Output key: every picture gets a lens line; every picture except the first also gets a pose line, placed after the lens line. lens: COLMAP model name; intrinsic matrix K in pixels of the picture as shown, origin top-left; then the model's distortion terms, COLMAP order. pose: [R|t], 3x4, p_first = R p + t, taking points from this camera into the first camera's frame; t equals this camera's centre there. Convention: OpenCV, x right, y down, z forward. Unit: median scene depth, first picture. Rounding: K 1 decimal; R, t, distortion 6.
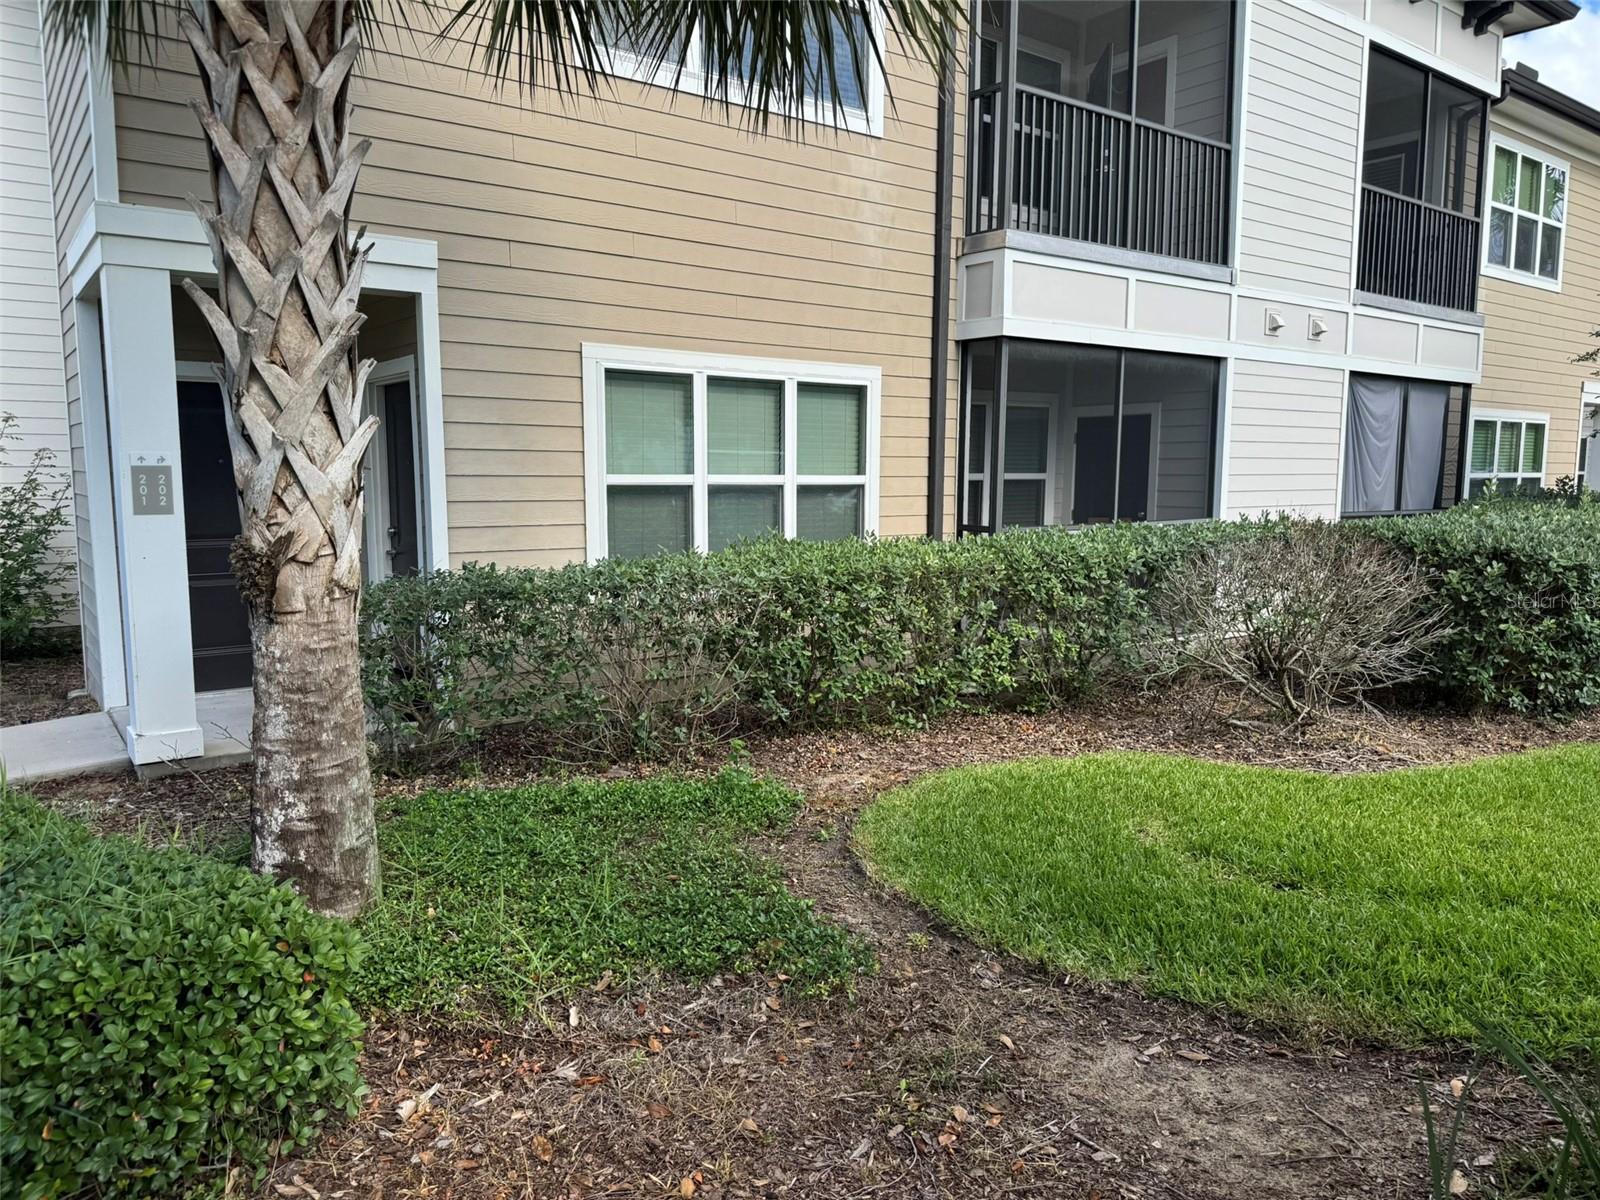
lens RADIAL K [[1125.1, 0, 803.9], [0, 1125.1, 606.1], [0, 0, 1]] dist [0.047569, -0.052893]
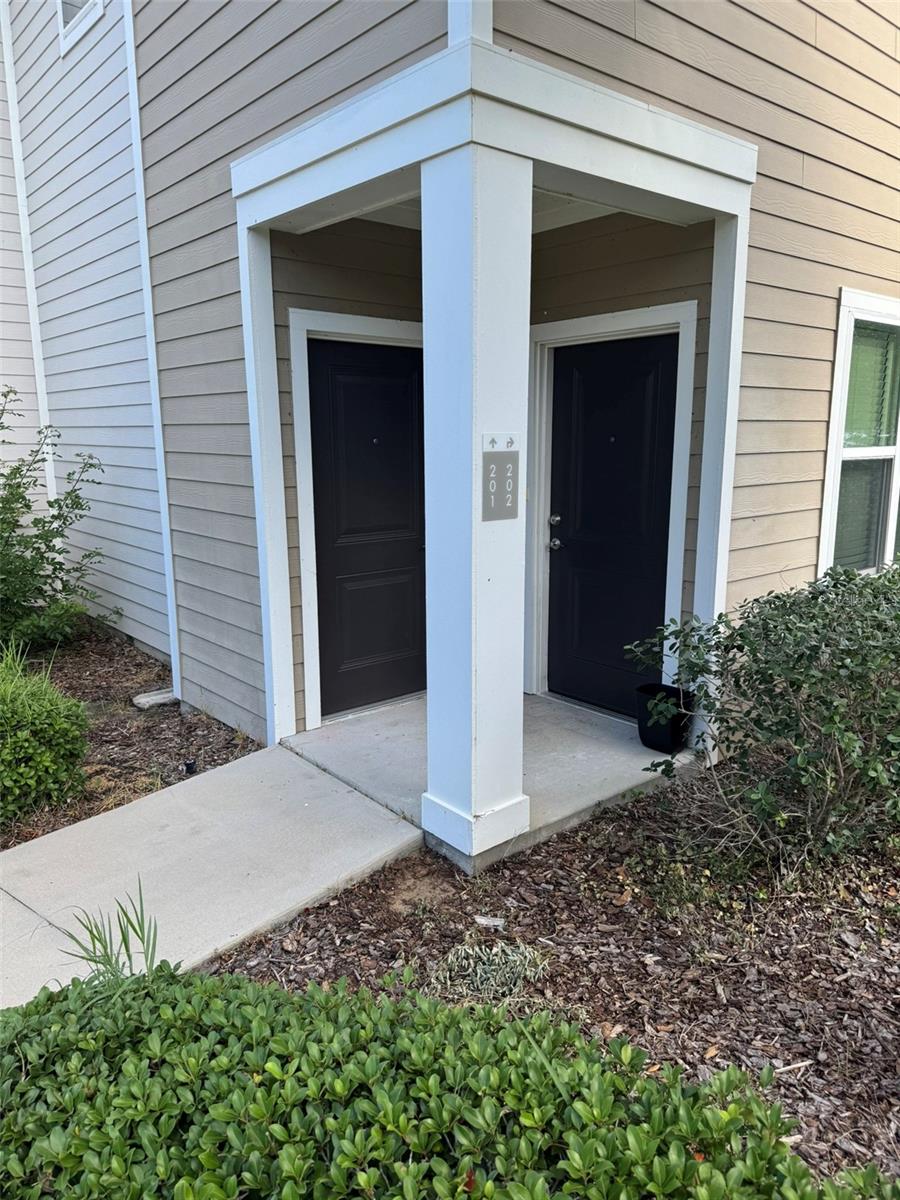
lens RADIAL K [[843.8, 0, 404.7], [0, 843.8, 605.5], [0, 0, 1]] dist [0.047569, -0.052893]
pose [[0.999359, -0.016577, 0.031730, -0.547452], [0.014007, 0.996731, 0.079566, -0.058679], [-0.032946, -0.079070, 0.996324, 0.388402]]
